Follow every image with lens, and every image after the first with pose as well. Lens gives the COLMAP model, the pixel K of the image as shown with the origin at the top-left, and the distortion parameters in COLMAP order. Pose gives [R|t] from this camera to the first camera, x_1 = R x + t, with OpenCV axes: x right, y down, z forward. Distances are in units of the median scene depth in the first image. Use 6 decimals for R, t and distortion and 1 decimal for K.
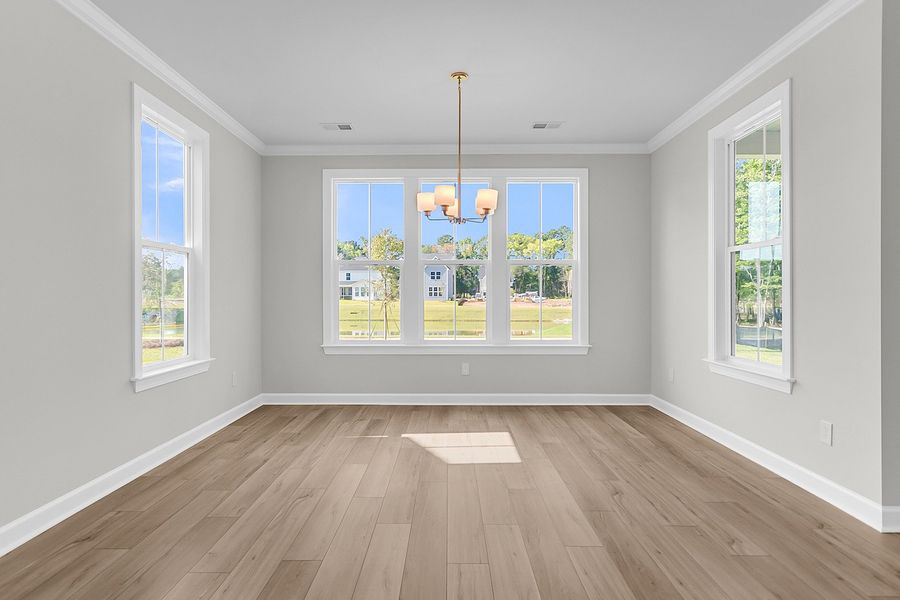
lens RADIAL K [[487.9, 0, 442.8], [0, 487.9, 296.1], [0, 0, 1]] dist [-0.004688, 0.001721]
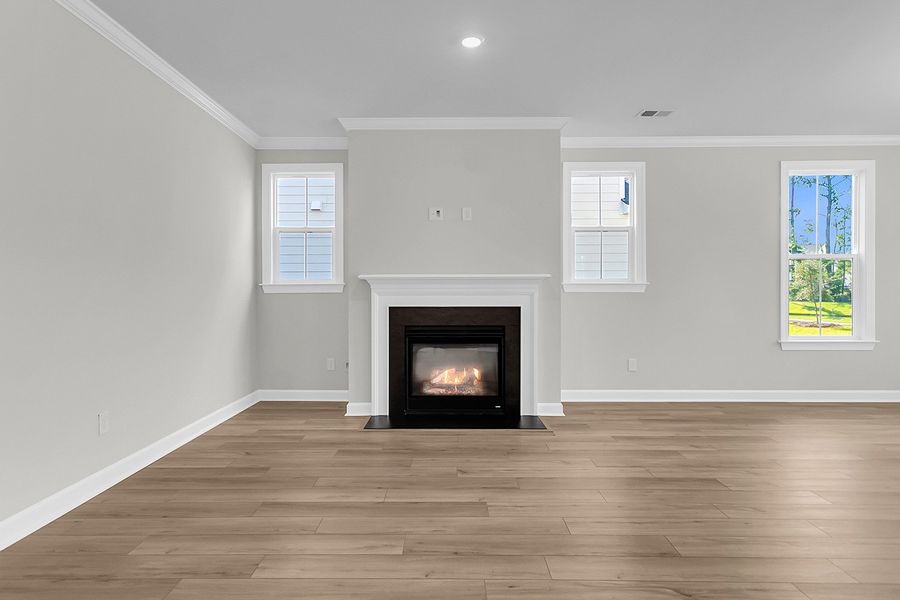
lens RADIAL K [[496.1, 0, 444.8], [0, 496.1, 296.5], [0, 0, 1]] dist [-0.003035, 0.002505]
pose [[0.004124, 0.011033, -0.999931, 0.801939], [0.002932, 0.999935, 0.011045, -0.003122], [0.999987, -0.002978, 0.004092, -0.110687]]
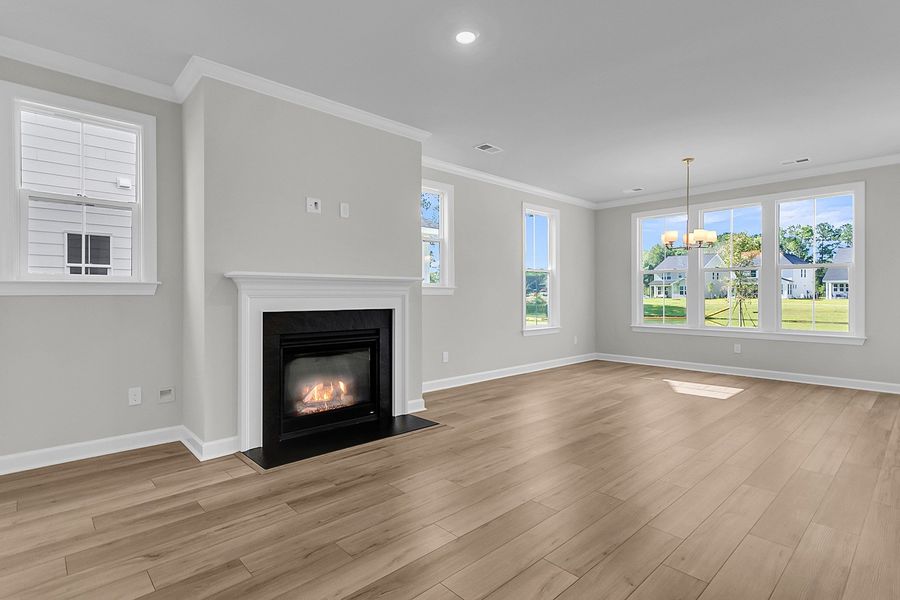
lens RADIAL K [[449.4, 0, 443.3], [0, 449.4, 293.2], [0, 0, 1]] dist [0.011710, 0.001266]
pose [[0.689741, -0.002913, -0.724050, 0.498724], [0.000921, 0.999995, -0.003146, 0.000574], [0.724056, 0.001503, 0.689740, -0.569481]]
